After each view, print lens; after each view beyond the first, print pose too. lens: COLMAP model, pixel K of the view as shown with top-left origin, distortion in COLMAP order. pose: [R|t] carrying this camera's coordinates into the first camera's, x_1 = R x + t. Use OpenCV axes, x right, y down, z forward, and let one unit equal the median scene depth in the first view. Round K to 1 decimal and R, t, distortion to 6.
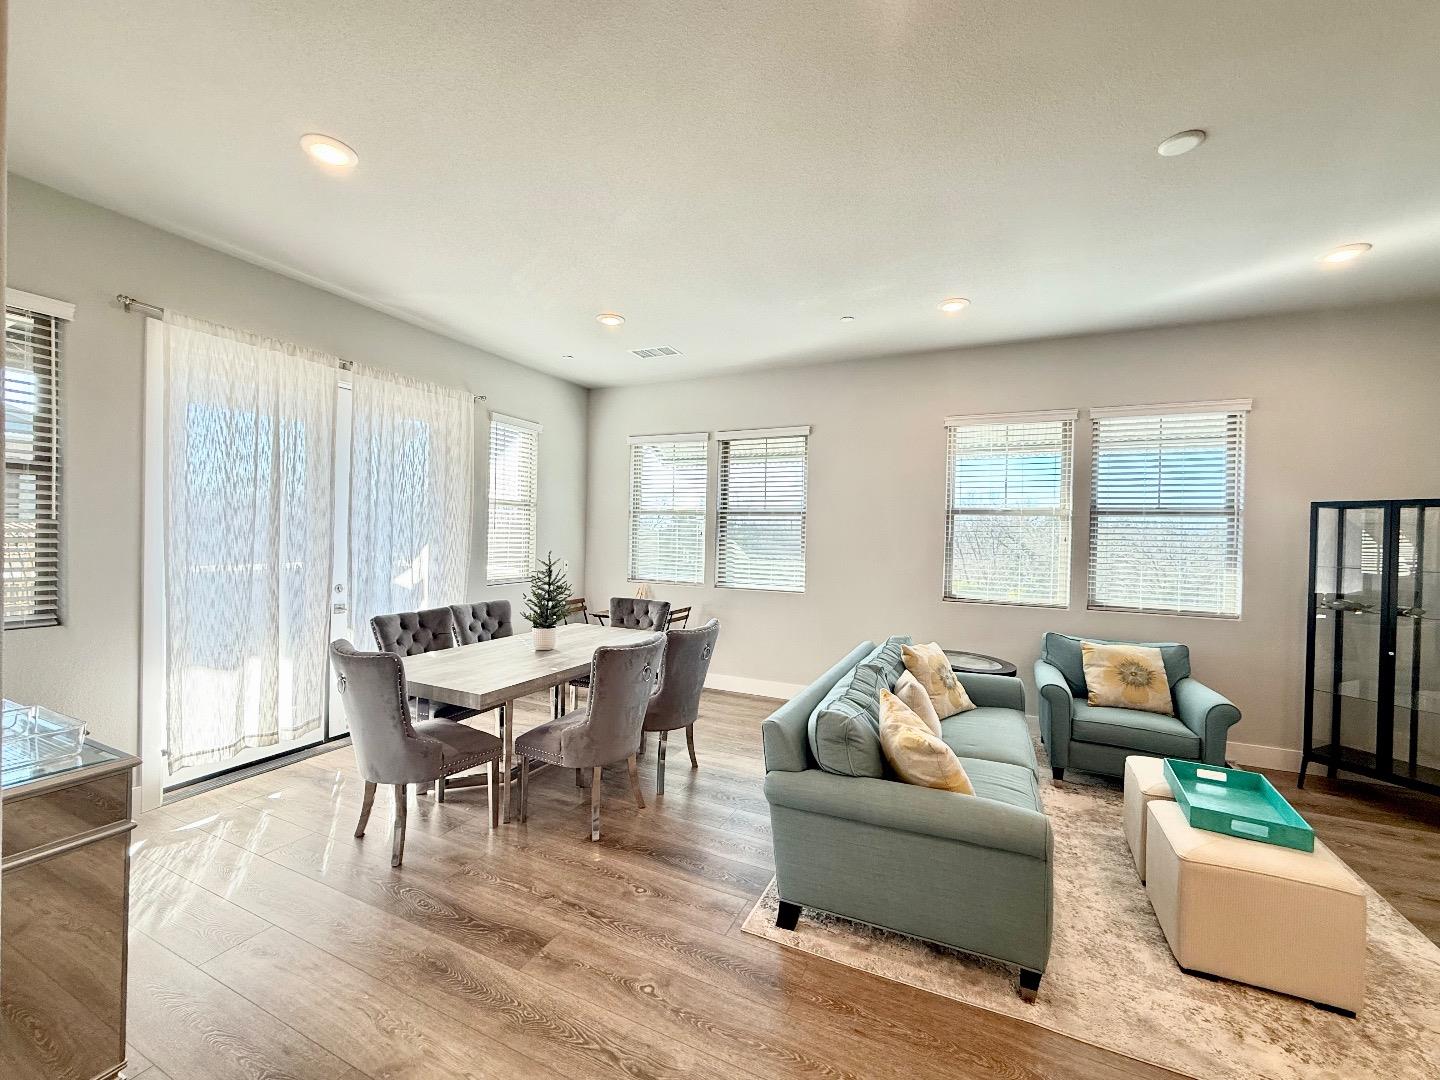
lens RADIAL K [[587.6, 0, 722.5], [0, 587.6, 537.1], [0, 0, 1]] dist [0.000386, -0.000314]
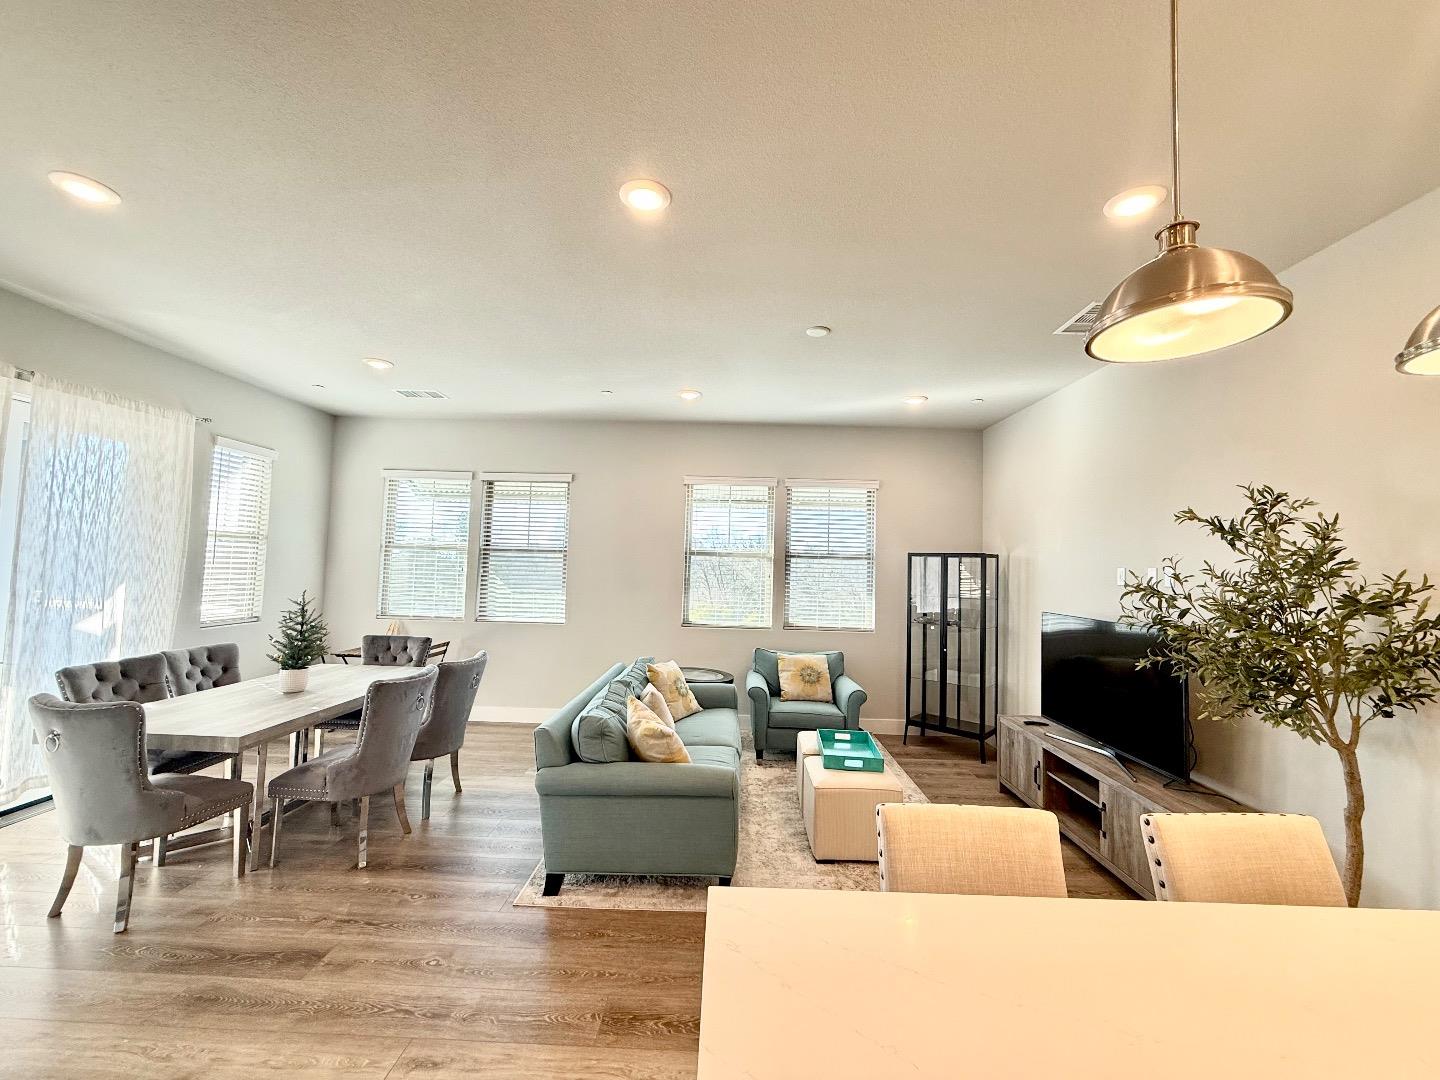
lens RADIAL K [[587.6, 0, 716.7], [0, 587.6, 534.2], [0, 0, 1]] dist [0.000386, -0.000314]
pose [[0.921464, 0.025129, 0.387650, -0.045989], [-0.003849, 0.998447, -0.055573, -0.020569], [-0.388444, 0.049717, 0.920130, -0.208411]]
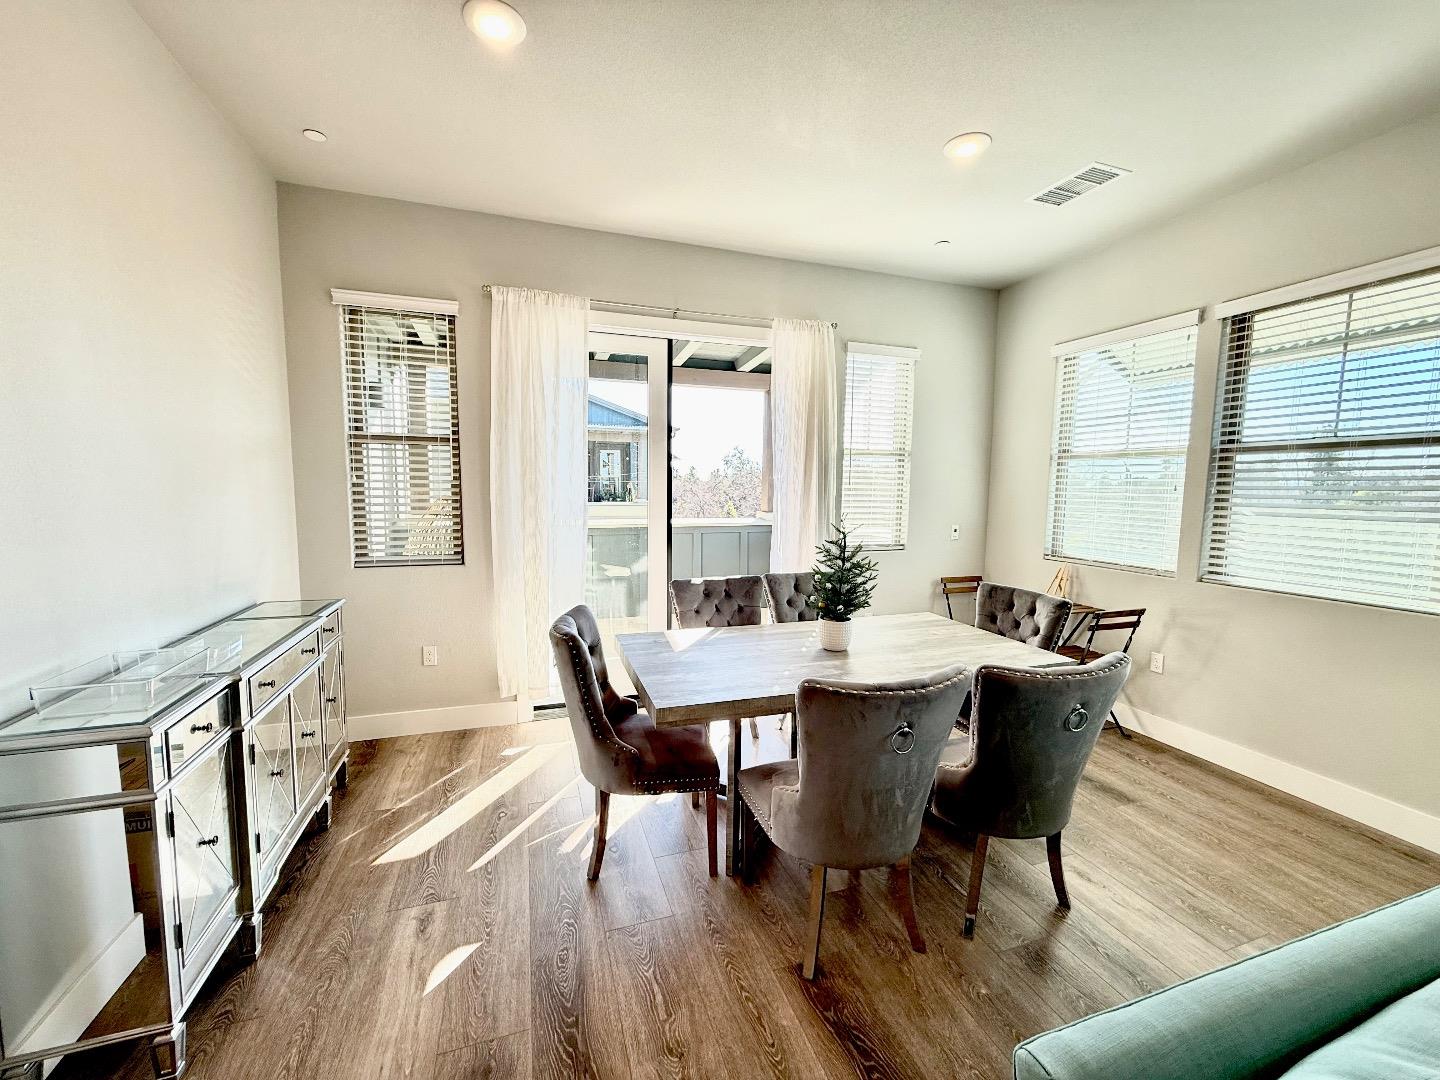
lens RADIAL K [[587.6, 0, 692.4], [0, 587.6, 538.1], [0, 0, 1]] dist [0.000386, -0.000314]
pose [[0.684065, 0.051343, -0.727612, 0.111878], [0.001149, 0.997443, 0.071463, 0.002967], [0.729421, -0.049721, 0.682256, 0.432026]]
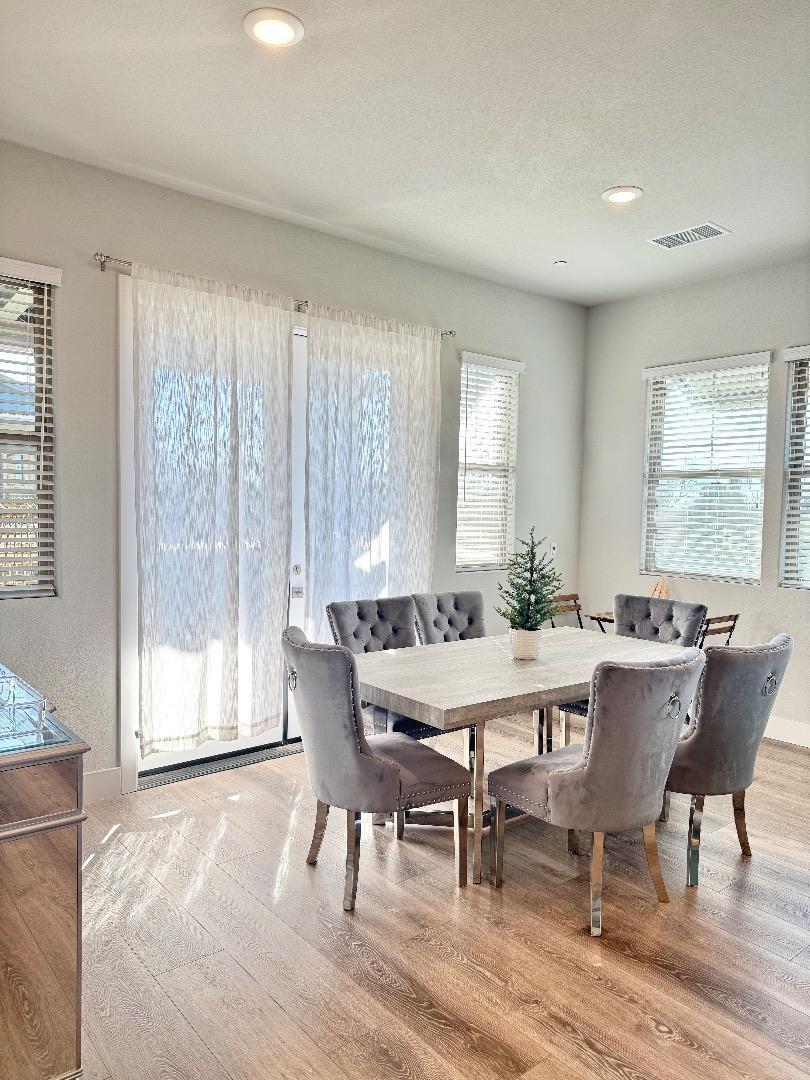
lens RADIAL K [[771.4, 0, 400.8], [0, 771.4, 540.0], [0, 0, 1]] dist [0.048639, -0.051303]
pose [[0.898230, 0.014233, -0.439295, -0.018869], [-0.000605, 0.999515, 0.031146, 0.011514], [0.439525, -0.027710, 0.897803, 0.061791]]
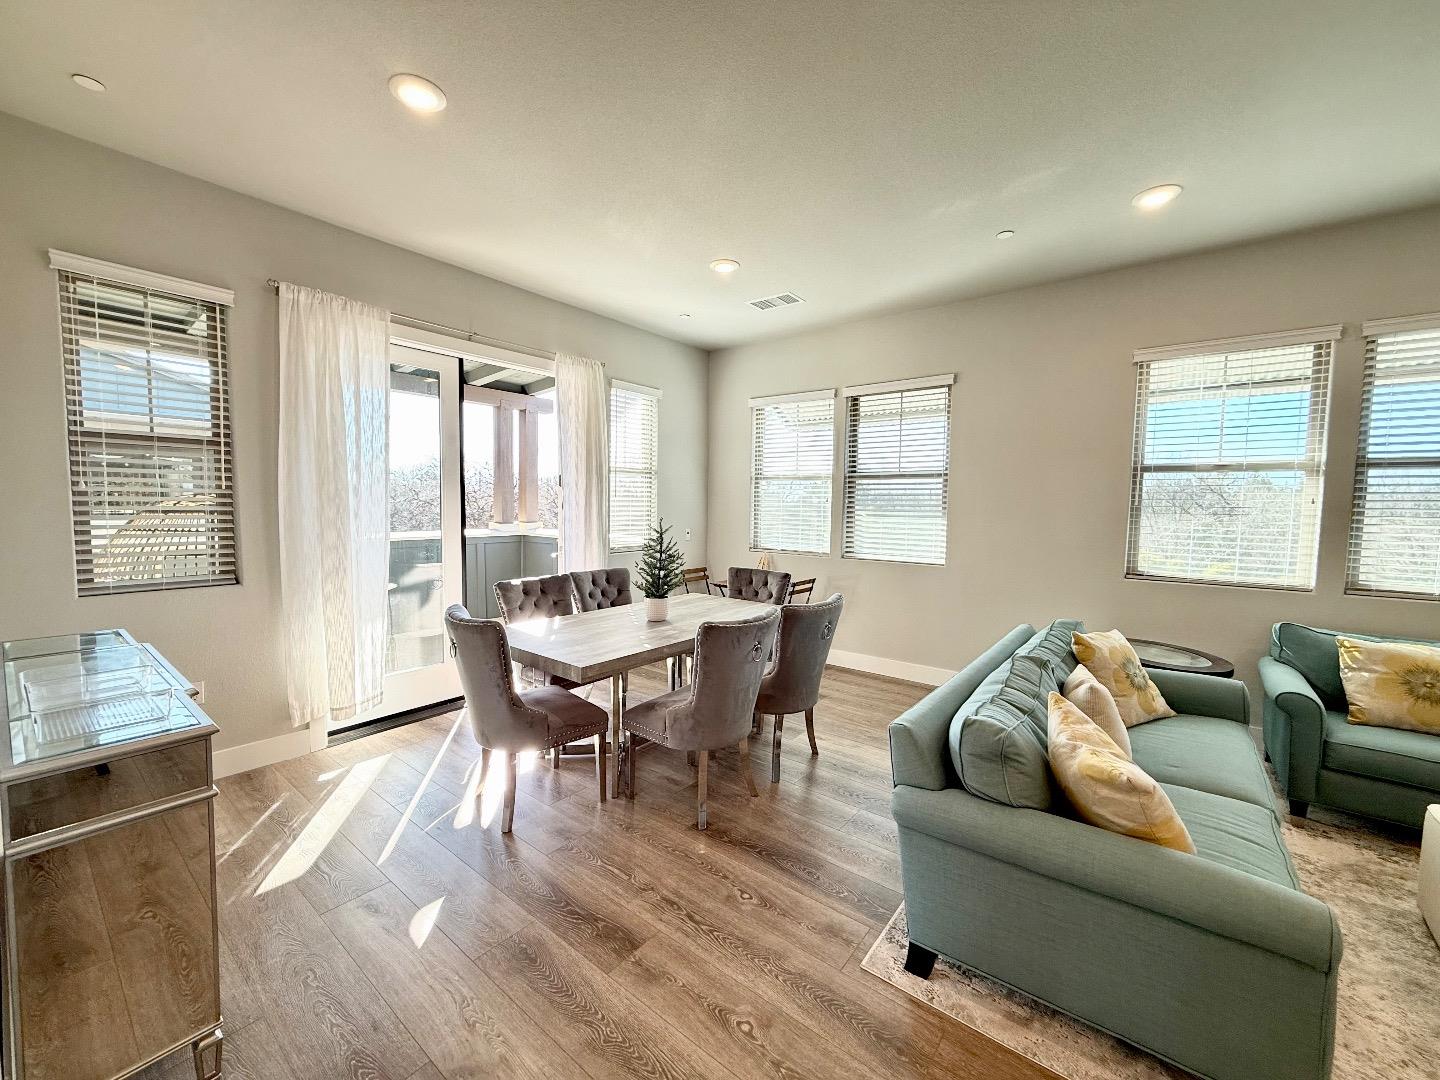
lens RADIAL K [[587.6, 0, 714.5], [0, 587.6, 533.4], [0, 0, 1]] dist [0.000386, -0.000314]
pose [[0.972137, 0.003822, -0.234383, 0.014978], [0.006705, 0.999005, 0.044101, 0.008799], [0.234318, -0.044444, 0.971144, 0.108398]]
